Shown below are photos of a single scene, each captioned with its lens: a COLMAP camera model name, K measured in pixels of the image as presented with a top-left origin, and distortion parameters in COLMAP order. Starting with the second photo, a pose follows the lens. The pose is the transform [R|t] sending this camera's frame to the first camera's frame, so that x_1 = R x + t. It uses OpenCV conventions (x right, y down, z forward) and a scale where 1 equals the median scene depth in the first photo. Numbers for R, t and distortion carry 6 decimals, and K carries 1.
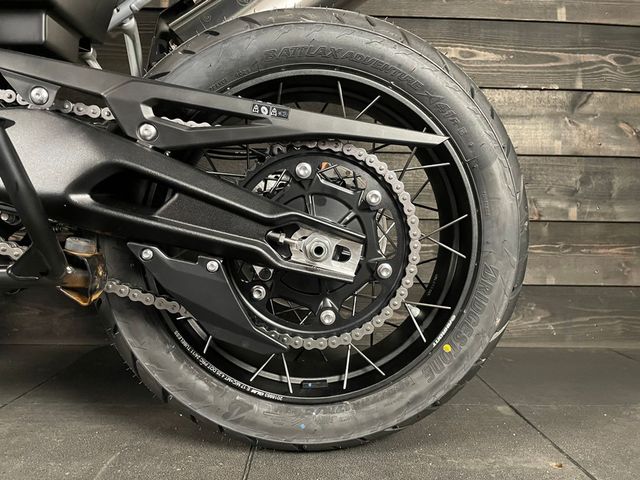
lens RADIAL K [[493.4, 0, 320.0], [0, 493.4, 240.0], [0, 0, 1]] dist [0.004096, 0.001523]
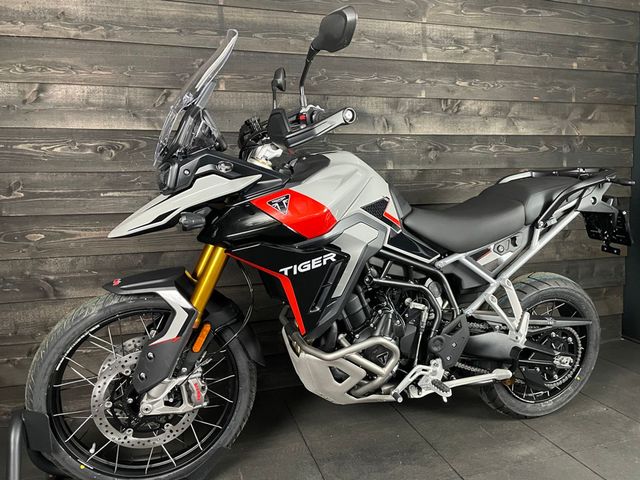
lens RADIAL K [[473.3, 0, 320.0], [0, 473.3, 240.0], [0, 0, 1]] dist [0.091419, -0.111330]
pose [[0.967366, -0.062367, 0.245588, -2.000784], [0.039693, 0.994568, 0.096223, -1.001262], [-0.250255, -0.083335, 0.964587, -1.441552]]
